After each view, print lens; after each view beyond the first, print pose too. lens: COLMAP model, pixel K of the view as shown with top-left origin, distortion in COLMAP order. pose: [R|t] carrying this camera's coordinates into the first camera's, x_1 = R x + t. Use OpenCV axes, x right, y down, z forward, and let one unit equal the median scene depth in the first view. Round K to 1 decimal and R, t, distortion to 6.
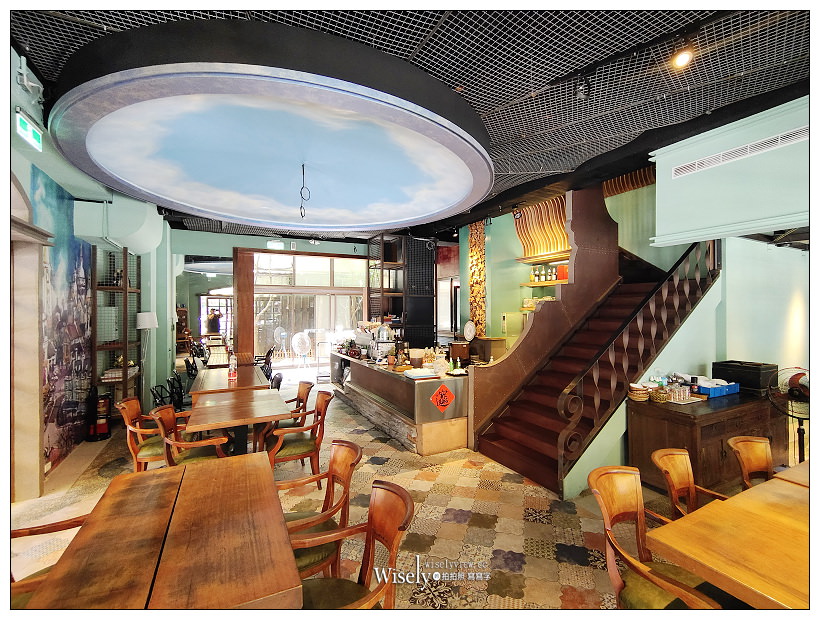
lens RADIAL K [[378.4, 0, 410.2], [0, 378.4, 310.6], [0, 0, 1]] dist [0.005974, -0.000377]
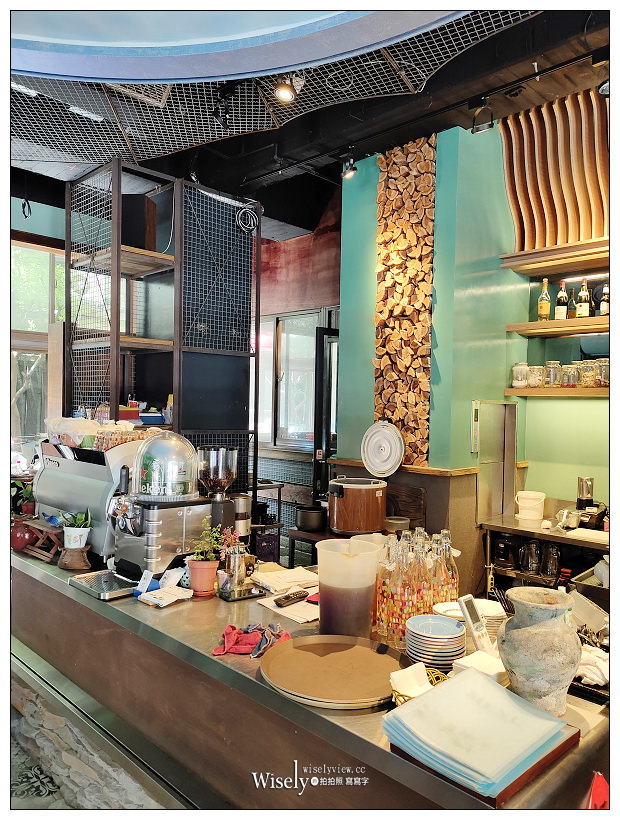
lens RADIAL K [[621.9, 0, 310.8], [0, 621.9, 411.0], [0, 0, 1]] dist [0.008727, -0.000667]
pose [[0.954996, 0.020858, 0.295884, -0.079521], [-0.024688, 0.999653, 0.009213, 0.013810], [-0.295589, -0.016104, 0.955179, 0.456907]]
